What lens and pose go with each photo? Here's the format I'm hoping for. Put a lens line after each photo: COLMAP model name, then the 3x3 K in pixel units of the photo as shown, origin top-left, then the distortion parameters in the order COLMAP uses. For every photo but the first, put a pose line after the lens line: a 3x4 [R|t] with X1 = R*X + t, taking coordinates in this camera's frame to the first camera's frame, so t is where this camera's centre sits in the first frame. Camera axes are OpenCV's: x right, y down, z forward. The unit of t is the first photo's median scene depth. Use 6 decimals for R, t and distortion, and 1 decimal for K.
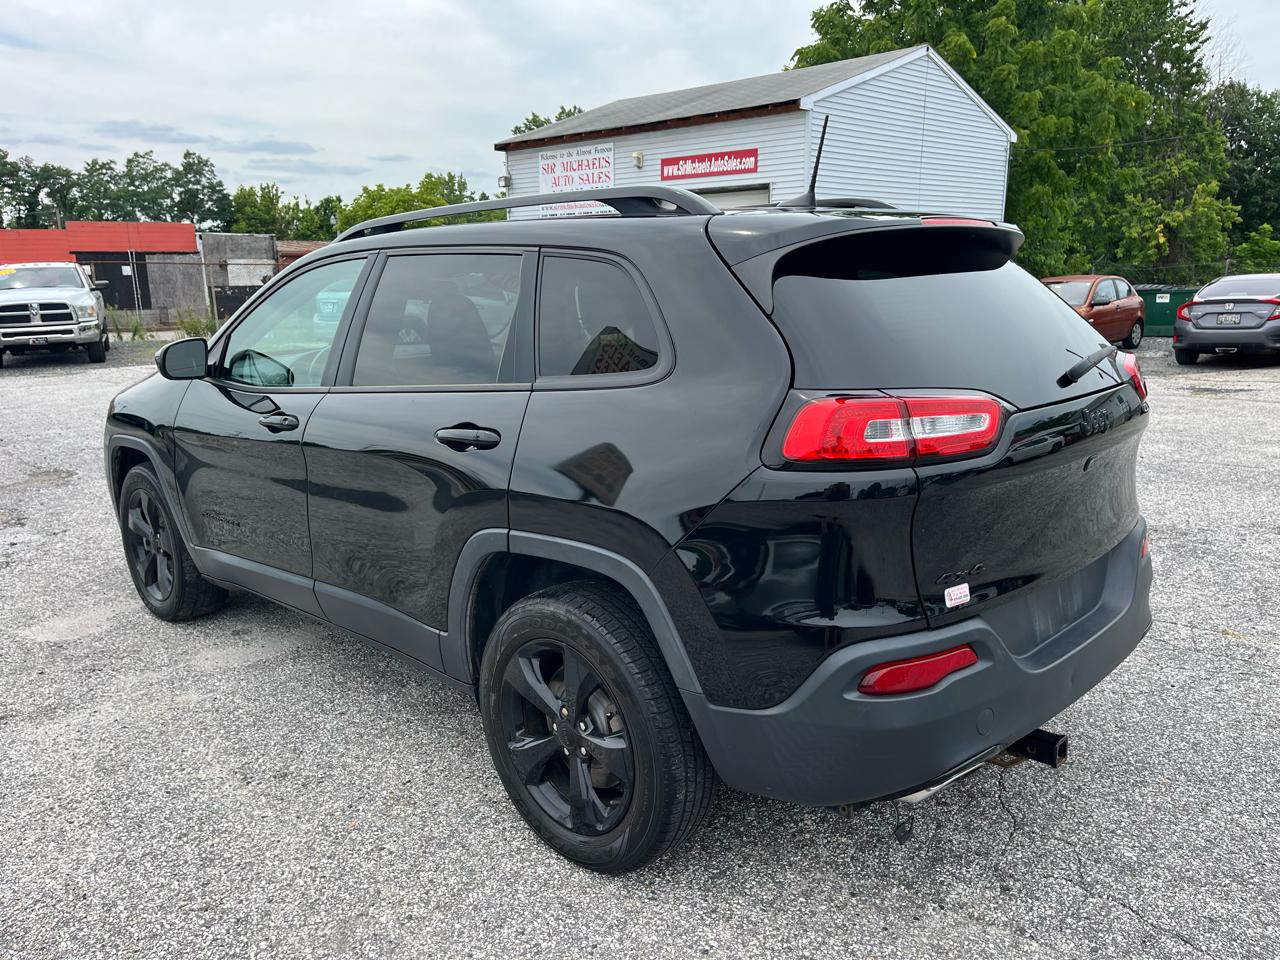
lens RADIAL K [[970.5, 0, 637.8], [0, 970.5, 477.4], [0, 0, 1]] dist [0.093977, -0.131480]
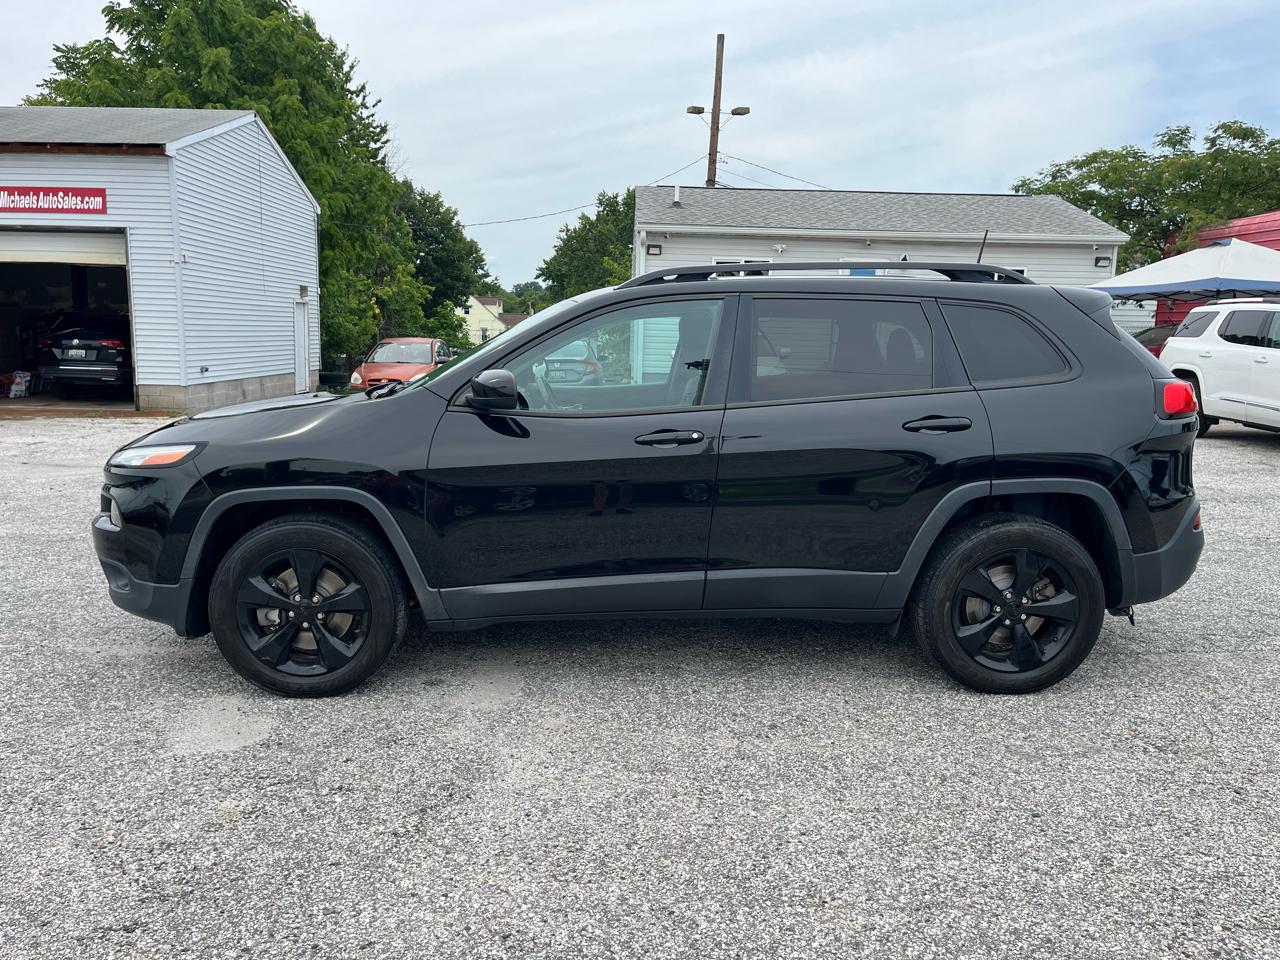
lens RADIAL K [[970.5, 0, 637.8], [0, 970.5, 477.4], [0, 0, 1]] dist [0.093977, -0.131480]
pose [[0.684865, -0.080149, 0.724249, -0.221966], [0.126179, 0.991962, -0.009542, -0.000861], [-0.717662, 0.097920, 0.689473, 0.046263]]
